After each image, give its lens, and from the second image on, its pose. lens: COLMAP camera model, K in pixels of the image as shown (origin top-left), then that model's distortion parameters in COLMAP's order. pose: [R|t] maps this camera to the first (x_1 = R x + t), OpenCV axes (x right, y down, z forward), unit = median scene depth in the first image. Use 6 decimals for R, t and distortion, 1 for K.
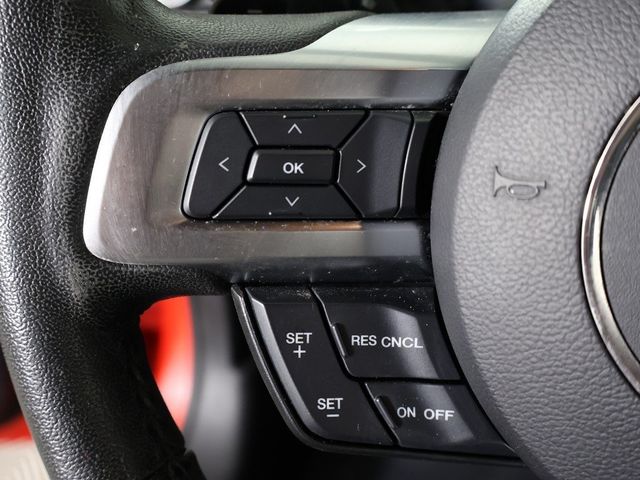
lens RADIAL K [[705.6, 0, 320.0], [0, 705.6, 240.0], [0, 0, 1]] dist [0.001866, -0.000720]
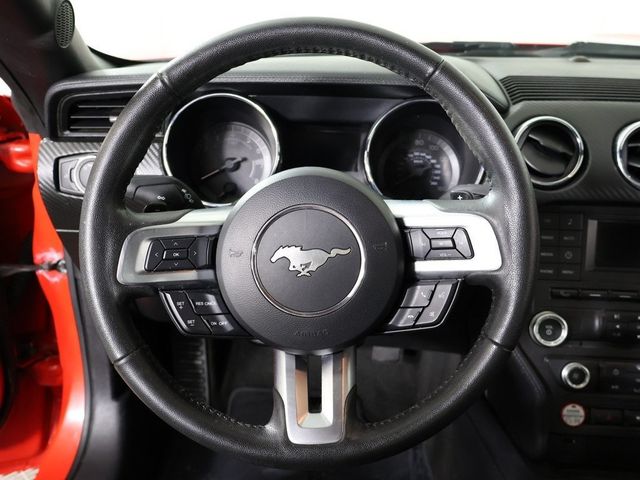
lens RADIAL K [[659.8, 0, 320.0], [0, 659.8, 240.0], [0, 0, 1]] dist [0.007706, 0.005720]
pose [[0.956552, -0.060210, 0.285278, -0.274919], [0.110152, 0.980559, -0.162392, 0.425460], [-0.269954, 0.186760, 0.944588, -2.247332]]
